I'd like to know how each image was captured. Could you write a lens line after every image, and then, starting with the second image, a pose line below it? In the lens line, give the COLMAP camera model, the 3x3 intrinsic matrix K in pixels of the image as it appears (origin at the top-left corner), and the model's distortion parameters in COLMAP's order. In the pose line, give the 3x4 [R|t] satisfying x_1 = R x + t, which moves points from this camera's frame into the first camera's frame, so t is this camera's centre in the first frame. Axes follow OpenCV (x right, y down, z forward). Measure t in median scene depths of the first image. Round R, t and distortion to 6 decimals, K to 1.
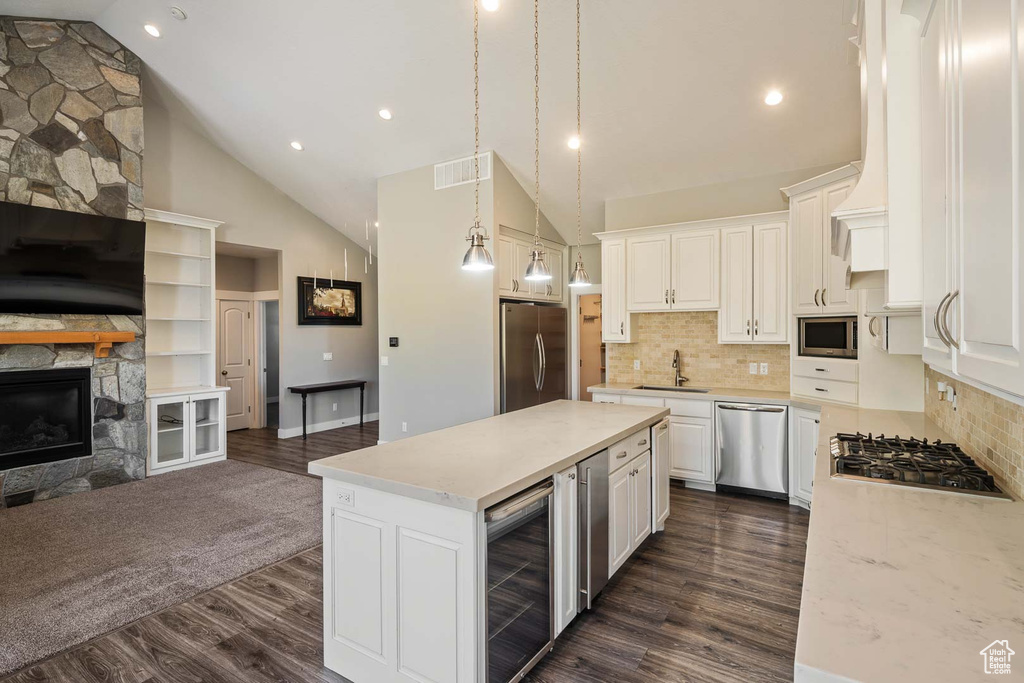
lens RADIAL K [[499.4, 0, 512.3], [0, 499.4, 334.1], [0, 0, 1]] dist [0.005499, -0.003584]
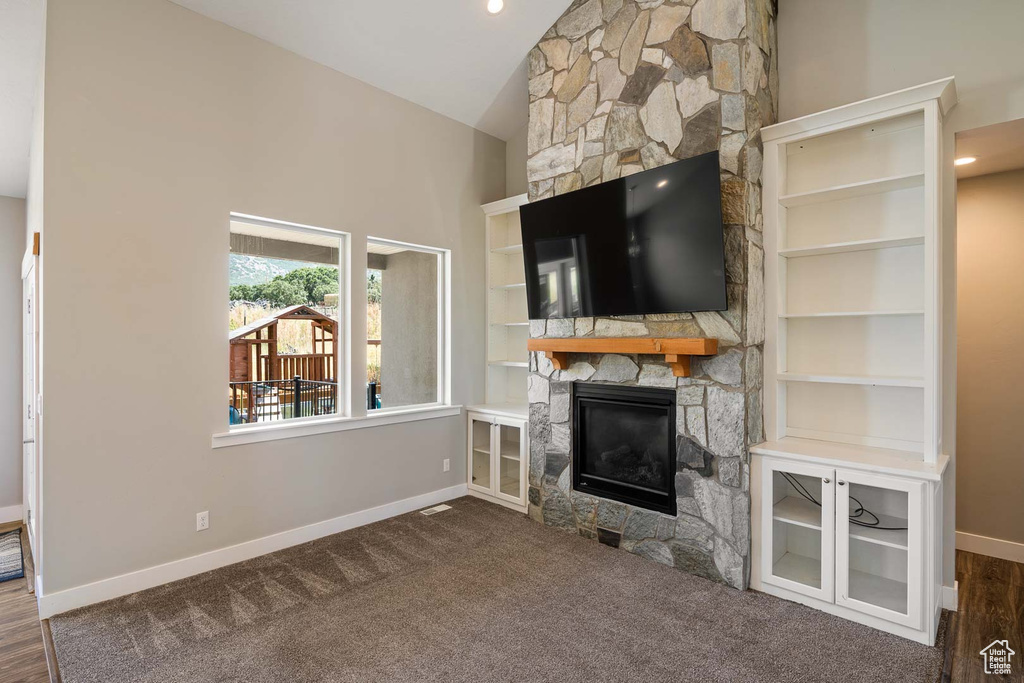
lens RADIAL K [[499.4, 0, 512.5], [0, 499.4, 339.1], [0, 0, 1]] dist [0.005499, -0.003584]
pose [[-0.197180, 0.001230, -0.980367, -0.119000], [-0.004947, 0.999985, 0.002250, -0.003928], [0.980355, 0.005294, -0.197171, 0.908275]]
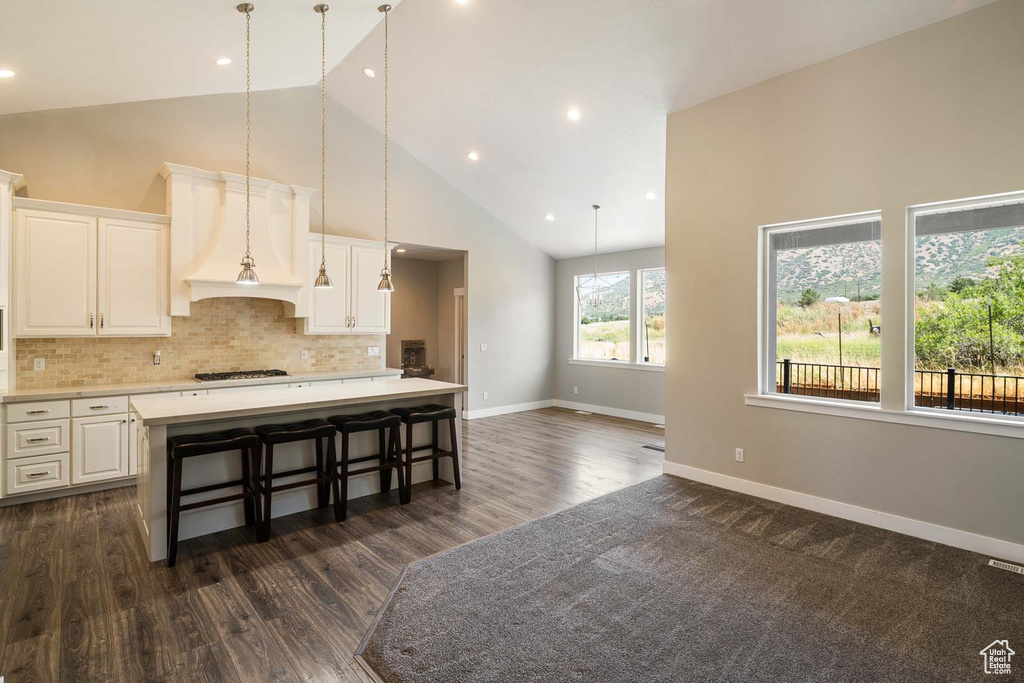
lens RADIAL K [[499.4, 0, 511.7], [0, 499.4, 329.1], [0, 0, 1]] dist [0.005499, -0.003584]
pose [[-0.960792, -0.001249, 0.277267, -0.542633], [0.002315, 0.999919, 0.012527, -0.004425], [-0.277260, 0.012678, -0.960711, 1.378237]]
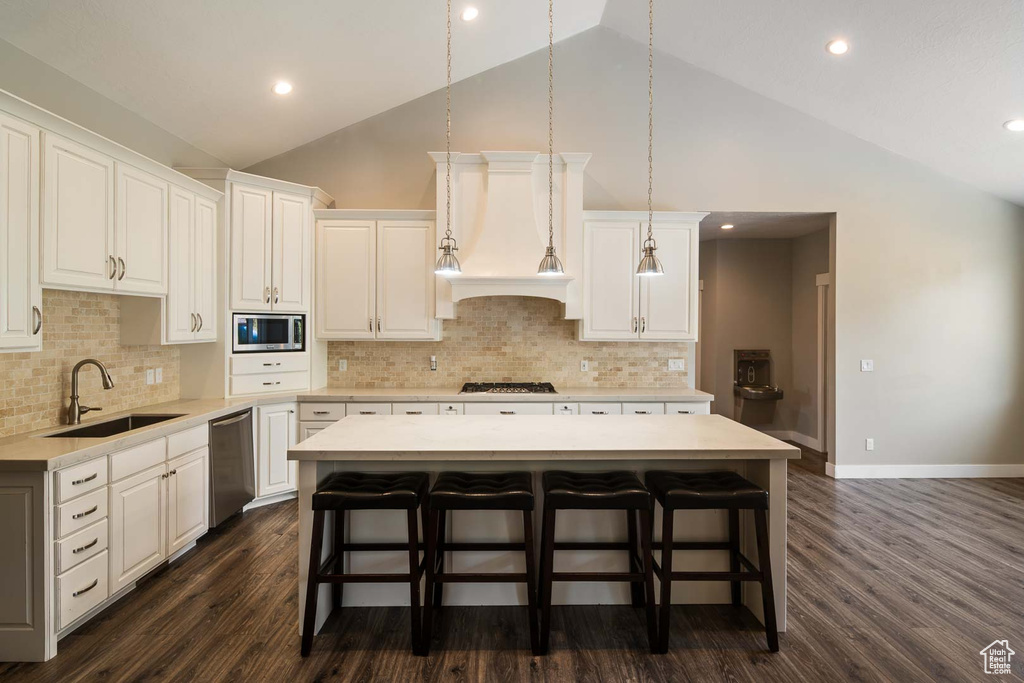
lens RADIAL K [[499.4, 0, 510.5], [0, 499.4, 327.9], [0, 0, 1]] dist [0.005499, -0.003584]
pose [[-0.549824, 0.000480, 0.835281, -0.449852], [0.003292, 0.999993, 0.001592, -0.004132], [-0.835274, 0.003626, -0.549821, 0.985467]]
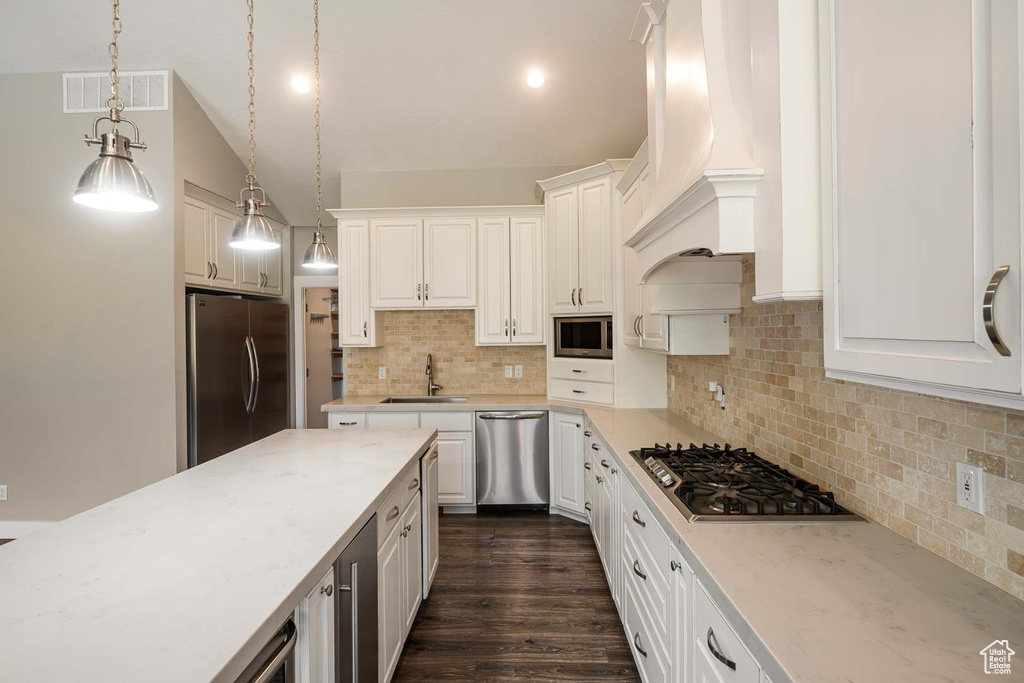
lens RADIAL K [[499.4, 0, 509.9], [0, 499.4, 330.3], [0, 0, 1]] dist [0.005499, -0.003584]
pose [[0.857555, -0.005115, 0.514367, 0.003306], [0.010282, 0.999921, -0.007198, -0.001885], [-0.514289, 0.011461, 0.857540, 0.200038]]
